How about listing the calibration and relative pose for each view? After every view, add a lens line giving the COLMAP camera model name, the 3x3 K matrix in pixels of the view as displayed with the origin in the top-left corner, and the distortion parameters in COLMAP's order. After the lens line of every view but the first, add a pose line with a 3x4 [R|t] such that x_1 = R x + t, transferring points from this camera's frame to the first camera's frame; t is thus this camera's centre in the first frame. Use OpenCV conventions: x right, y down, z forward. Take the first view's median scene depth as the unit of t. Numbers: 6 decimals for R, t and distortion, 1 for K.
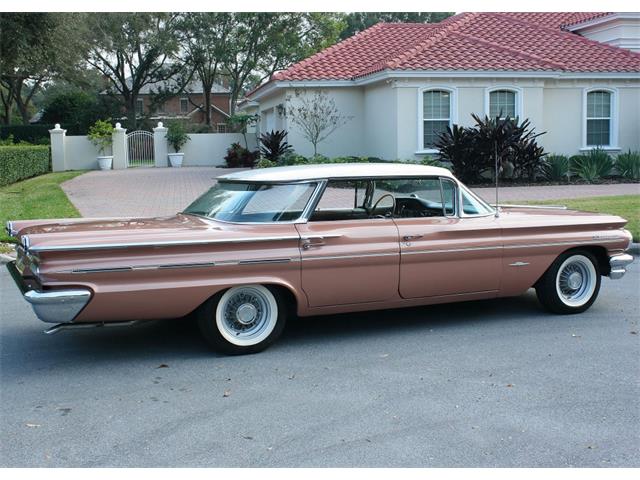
lens RADIAL K [[784.9, 0, 320.0], [0, 784.9, 240.0], [0, 0, 1]] dist [-0.089640, 0.039466]
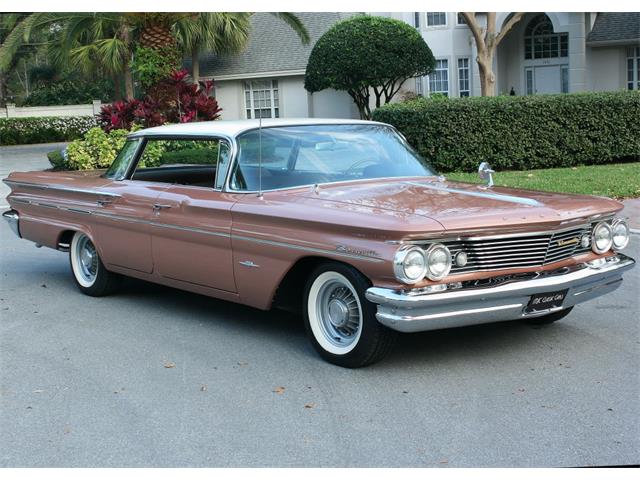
lens RADIAL K [[999.1, 0, 320.0], [0, 999.1, 240.0], [0, 0, 1]] dist [-0.041615, 0.044078]
pose [[0.254990, 0.129747, -0.958199, 0.337641], [-0.078770, 0.990450, 0.113152, -0.029335], [0.963730, 0.046624, 0.262775, 0.241286]]
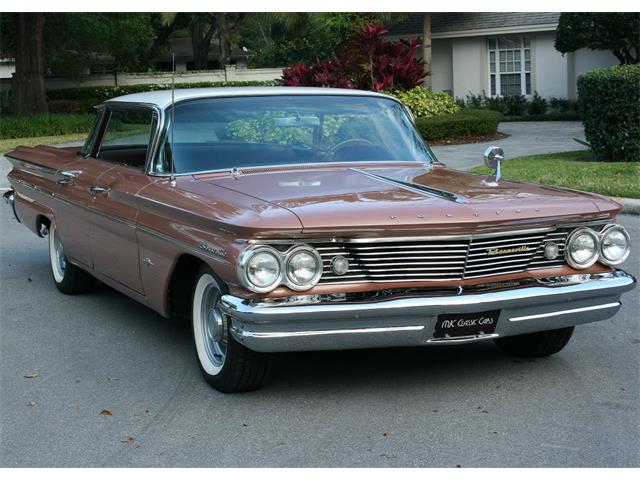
lens RADIAL K [[1262.7, 0, 320.0], [0, 1262.7, 240.0], [0, 0, 1]] dist [-0.020409, 0.064713]
pose [[0.001119, 0.136059, -0.990700, 0.356433], [-0.087762, 0.986891, 0.135437, -0.037553], [0.996141, 0.086794, 0.013046, 0.328353]]
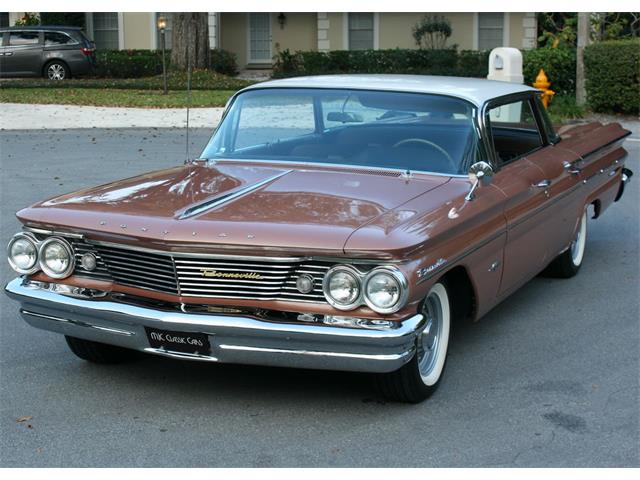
lens RADIAL K [[1262.7, 0, 320.0], [0, 1262.7, 240.0], [0, 0, 1]] dist [-0.020409, 0.064713]
pose [[-0.728297, 0.126544, -0.673476, 0.257205], [-0.065987, 0.965283, 0.252733, -0.072314], [0.682077, 0.228505, -0.694662, 0.542906]]
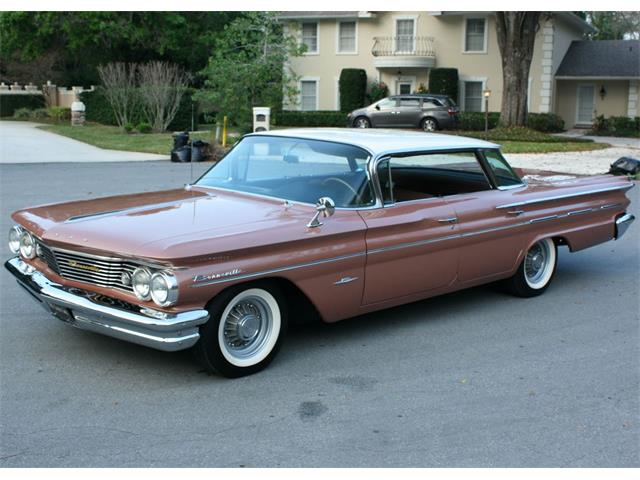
lens RADIAL K [[865.9, 0, 312.1], [0, 865.9, 228.0], [0, 0, 1]] dist [-0.077324, 0.043528]
pose [[-0.937994, 0.051904, -0.342745, 0.131515], [-0.041315, 0.964941, 0.259195, -0.075330], [0.344182, 0.257284, -0.902964, 0.588833]]
